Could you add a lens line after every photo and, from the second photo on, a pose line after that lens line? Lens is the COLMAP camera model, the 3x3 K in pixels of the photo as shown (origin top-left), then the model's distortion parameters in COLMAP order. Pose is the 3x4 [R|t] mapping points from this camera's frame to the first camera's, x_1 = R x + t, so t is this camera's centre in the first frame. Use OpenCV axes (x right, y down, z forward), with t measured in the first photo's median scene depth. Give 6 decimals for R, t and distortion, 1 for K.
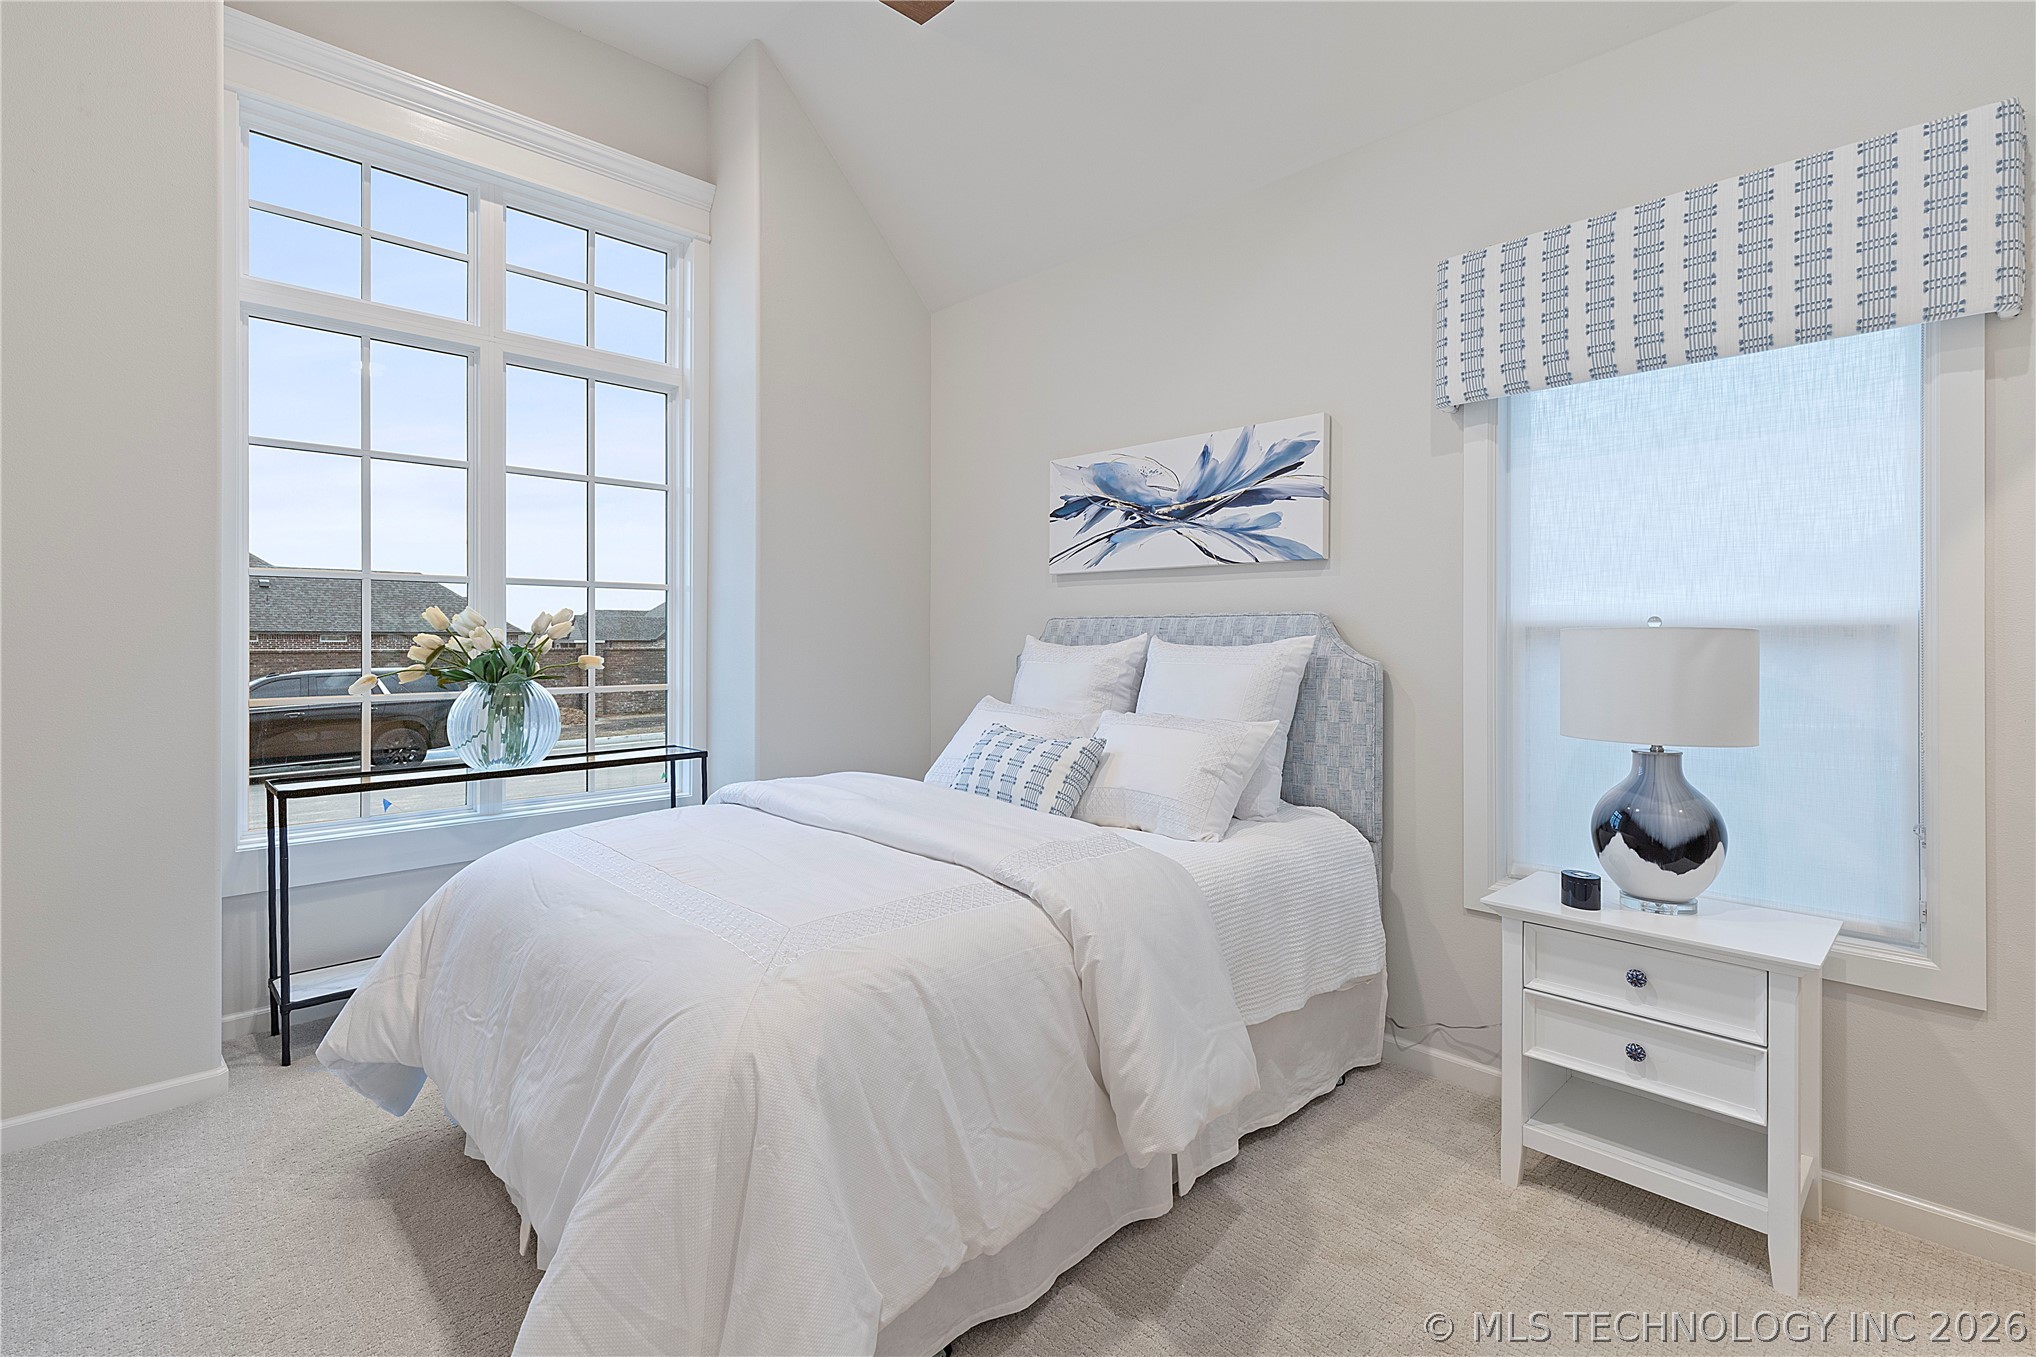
lens RADIAL K [[934.1, 0, 1036.1], [0, 934.1, 628.1], [0, 0, 1]] dist [0.006053, -0.000646]
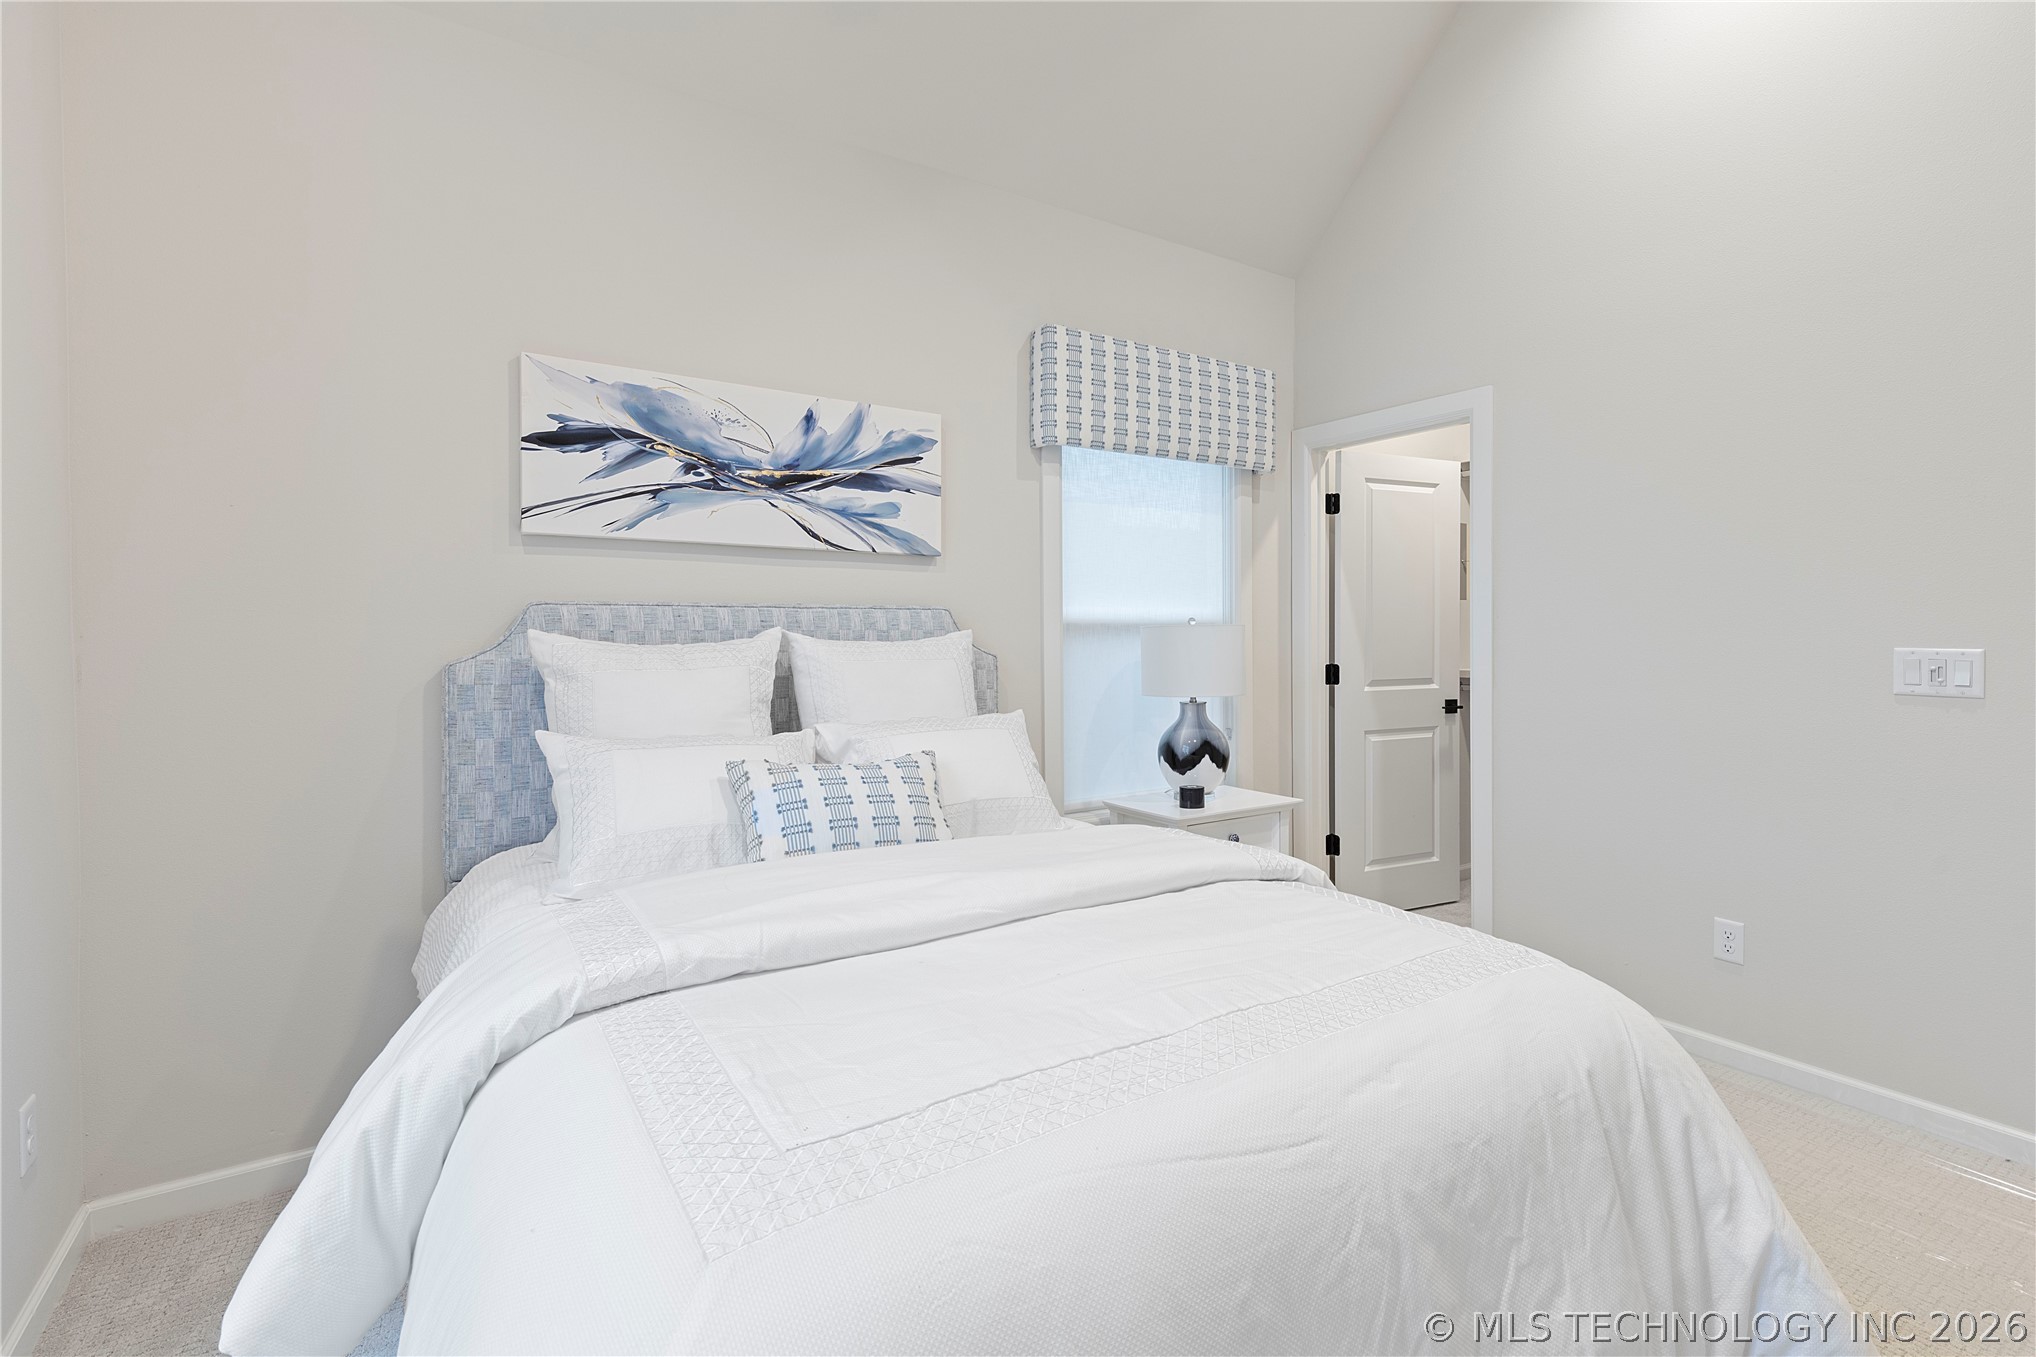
lens RADIAL K [[934.1, 0, 1036.1], [0, 934.1, 628.1], [0, 0, 1]] dist [0.006053, -0.000646]
pose [[0.197331, 0.001516, 0.980336, -0.636949], [-0.006160, 0.999981, -0.000306, 0.005476], [-0.980318, -0.005979, 0.197337, 0.638874]]
